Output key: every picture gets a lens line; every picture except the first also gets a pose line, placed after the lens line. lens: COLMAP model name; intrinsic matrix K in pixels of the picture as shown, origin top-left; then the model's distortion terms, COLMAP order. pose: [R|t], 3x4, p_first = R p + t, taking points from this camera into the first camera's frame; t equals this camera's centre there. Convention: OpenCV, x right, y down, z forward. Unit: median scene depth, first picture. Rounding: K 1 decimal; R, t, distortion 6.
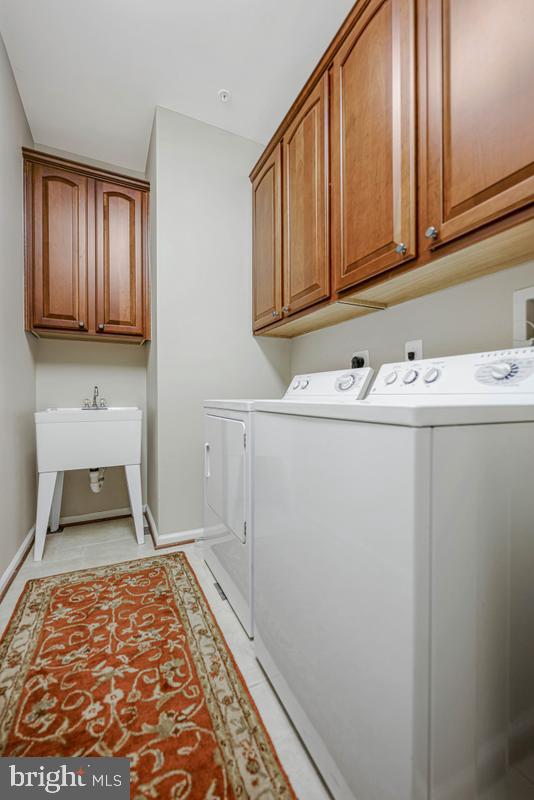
lens RADIAL K [[325.2, 0, 278.3], [0, 325.2, 398.4], [0, 0, 1]] dist [-0.000690, 0.000100]
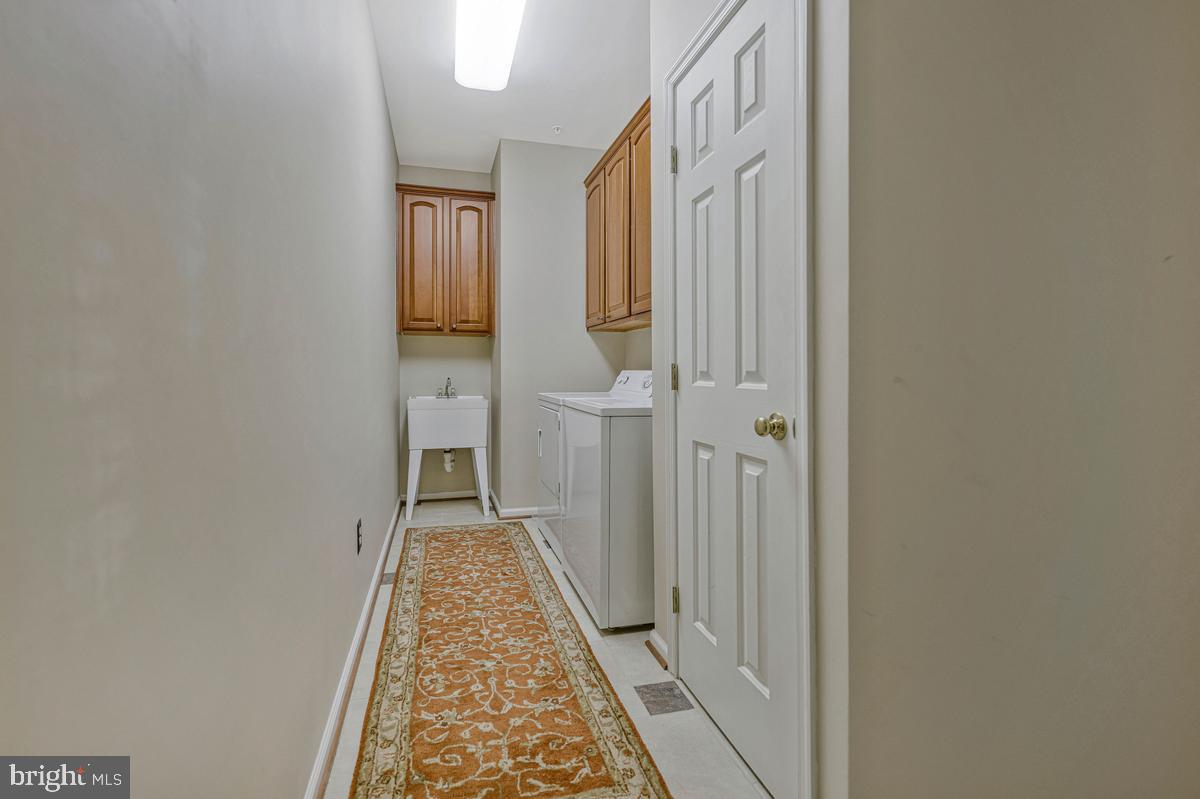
lens RADIAL K [[487.8, 0, 598.7], [0, 487.8, 385.5], [0, 0, 1]] dist [-0.000690, 0.000100]
pose [[0.987156, 0.011231, -0.159363, 0.260390], [-0.008141, 0.999766, 0.020032, -0.056956], [0.159551, -0.018478, 0.987017, -0.688948]]
